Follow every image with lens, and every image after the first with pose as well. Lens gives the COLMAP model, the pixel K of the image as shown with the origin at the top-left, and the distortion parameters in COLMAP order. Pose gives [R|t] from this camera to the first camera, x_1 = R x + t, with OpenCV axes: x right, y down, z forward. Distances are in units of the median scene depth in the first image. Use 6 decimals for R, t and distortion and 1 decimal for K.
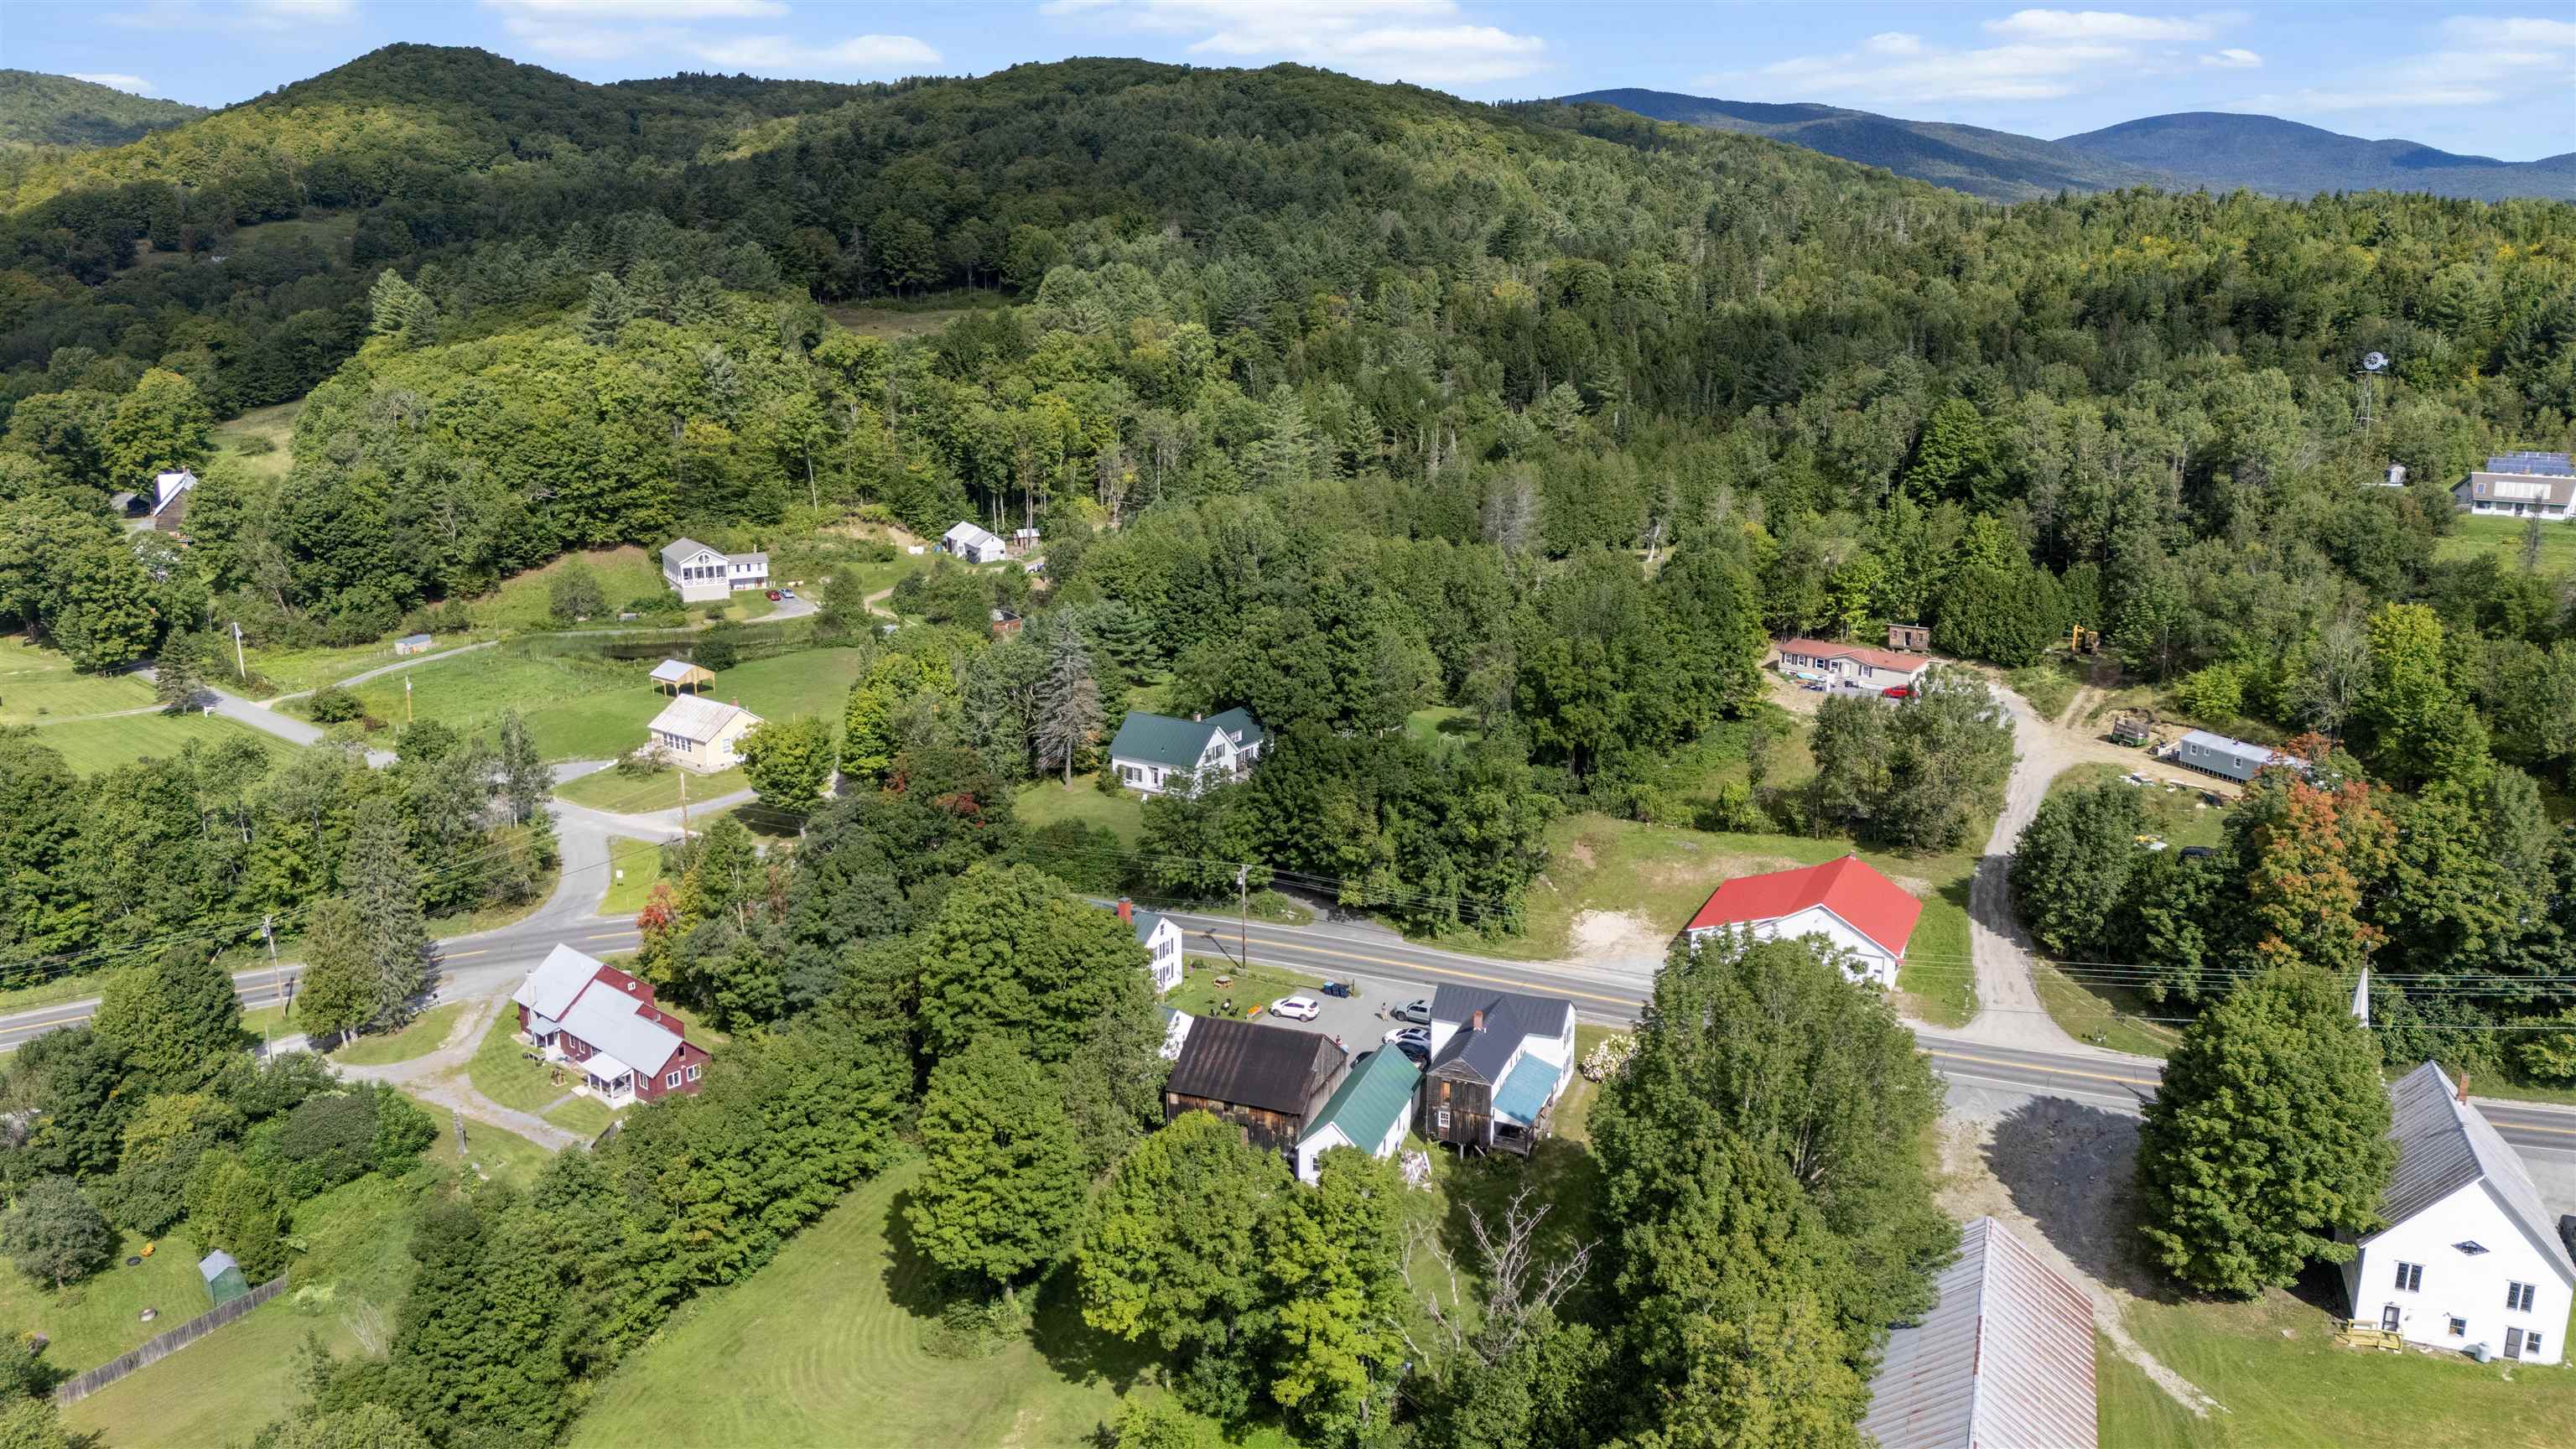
lens RADIAL K [[1894.3, 0, 1288.0], [0, 1894.3, 724.5], [0, 0, 1]] dist [0.082032, -0.101202]
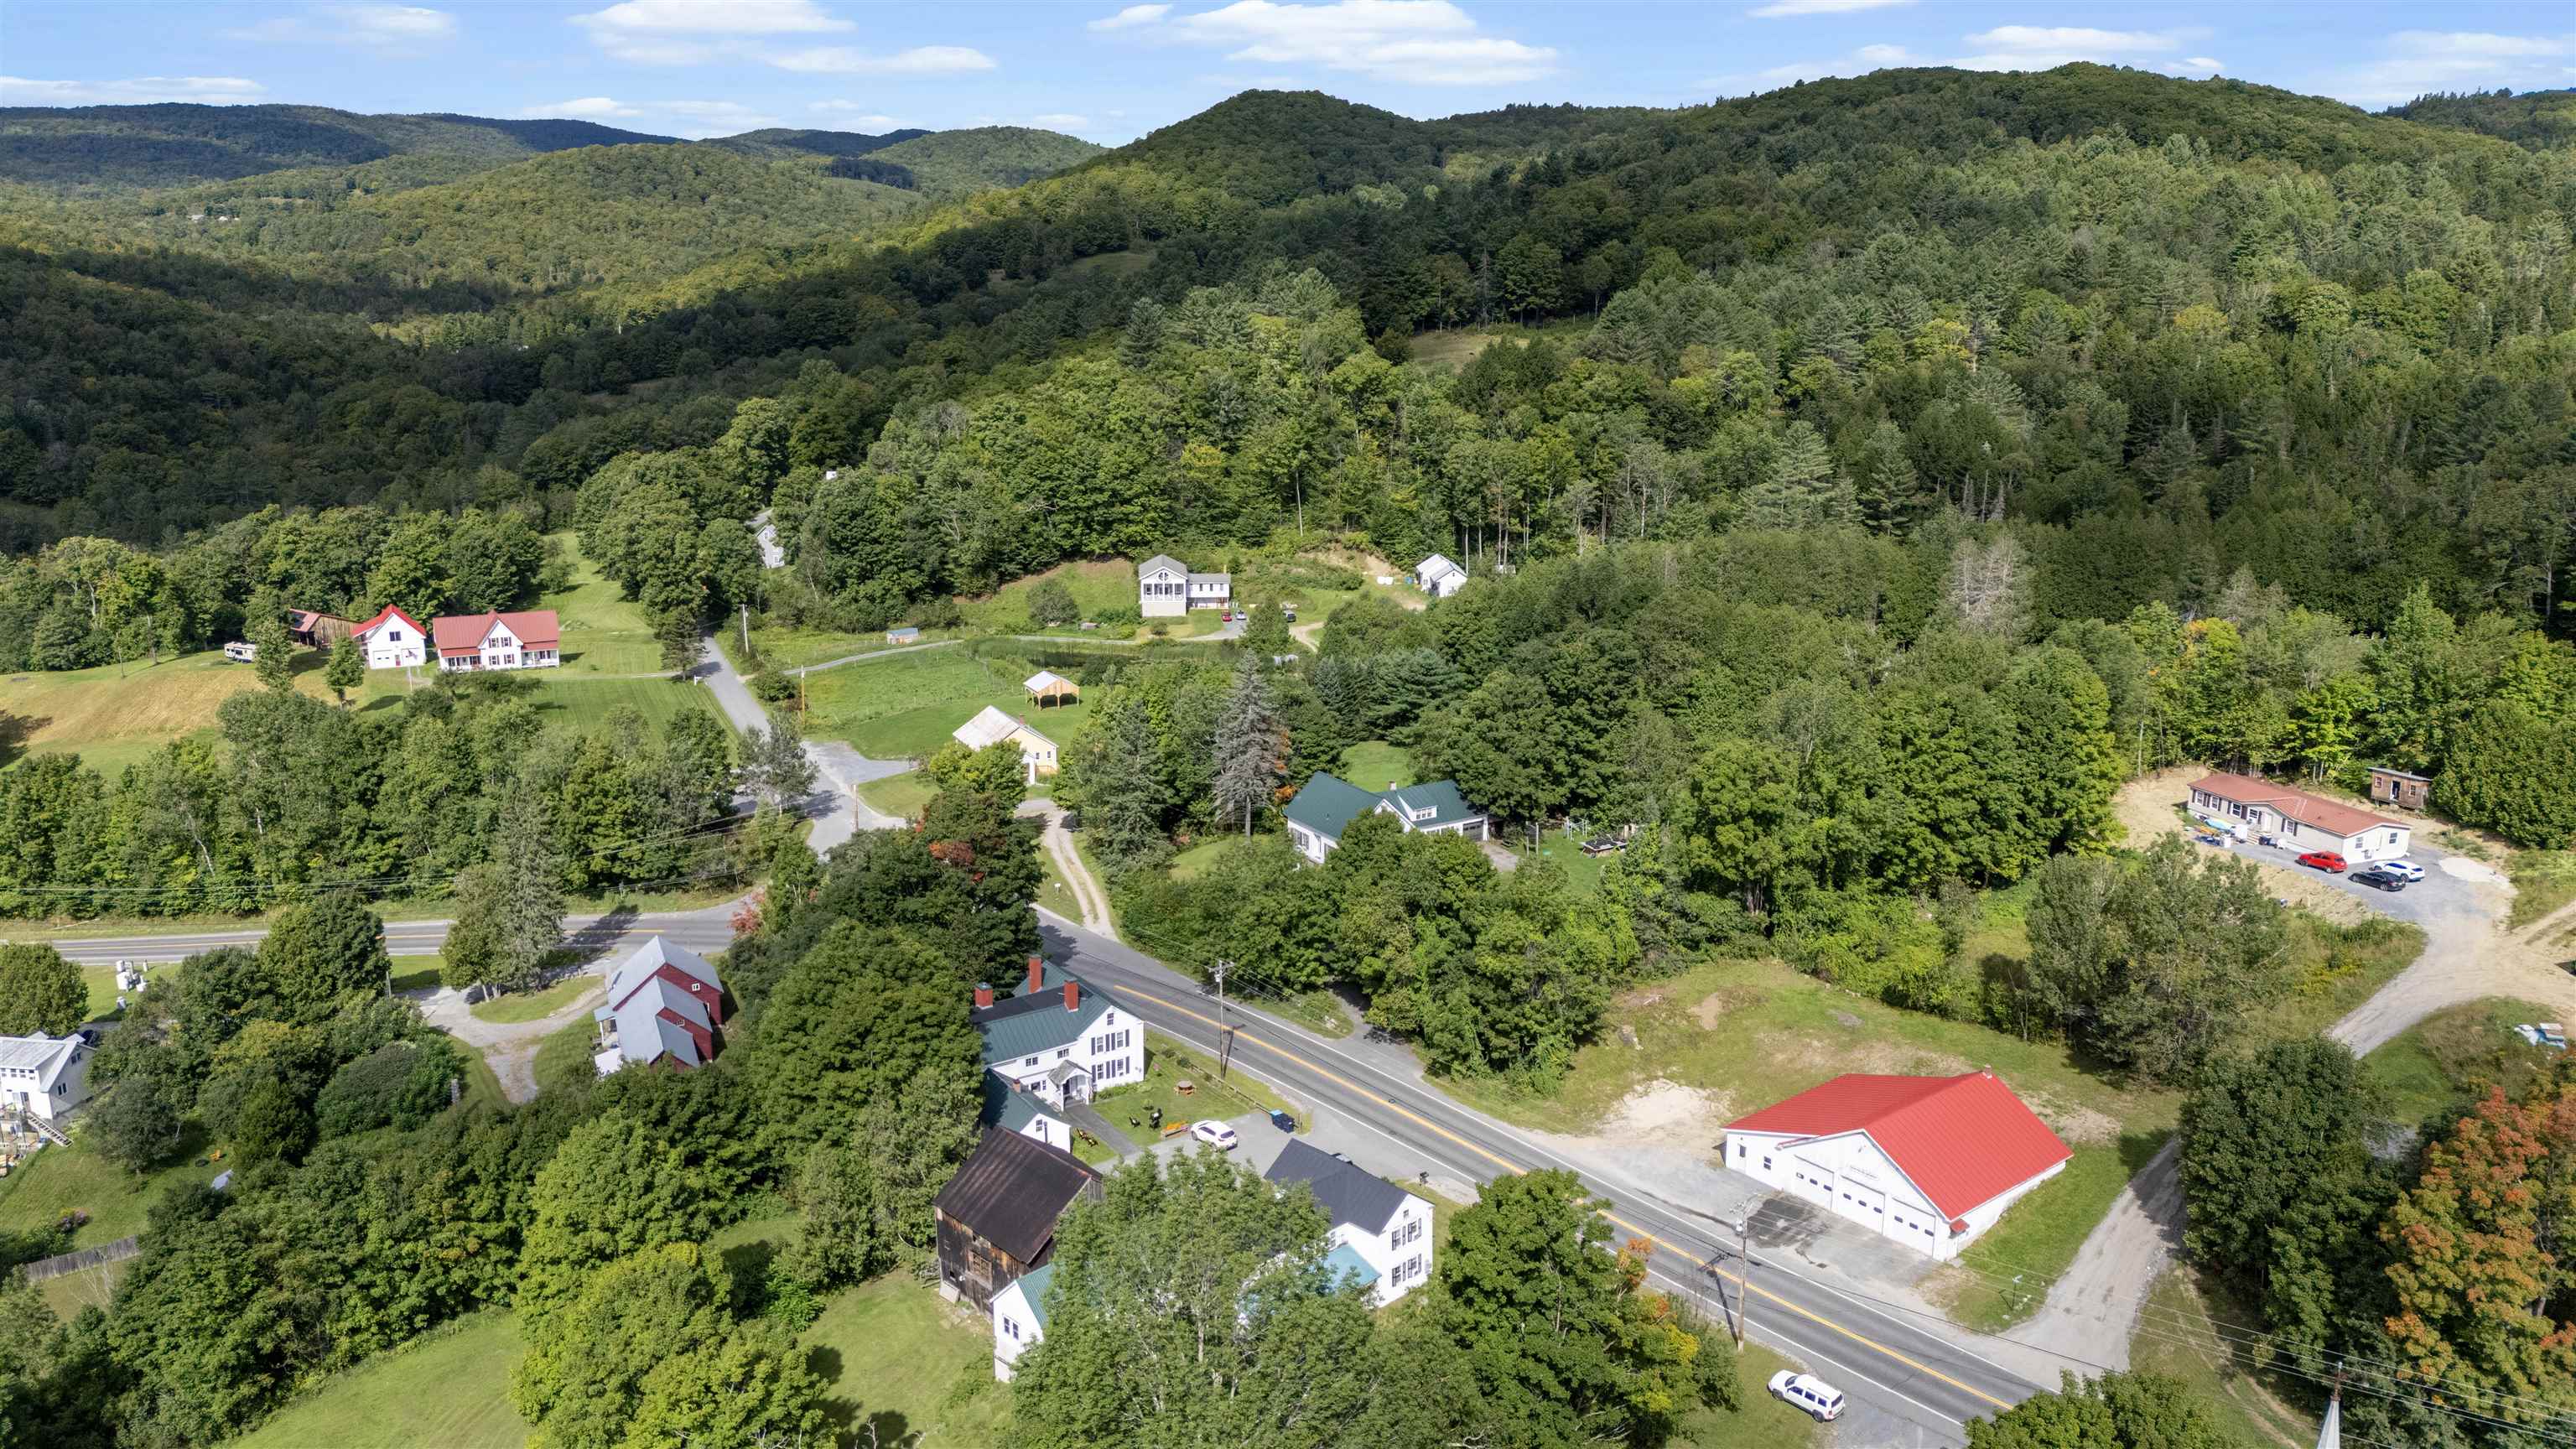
lens RADIAL K [[1887.2, 0, 1288.0], [0, 1887.2, 724.5], [0, 0, 1]] dist [0.125368, -0.145063]
pose [[0.904545, 0.100638, -0.414332, 0.185307], [-0.105657, 0.994343, 0.010853, -0.025048], [0.413081, 0.033960, 0.910061, 0.101700]]
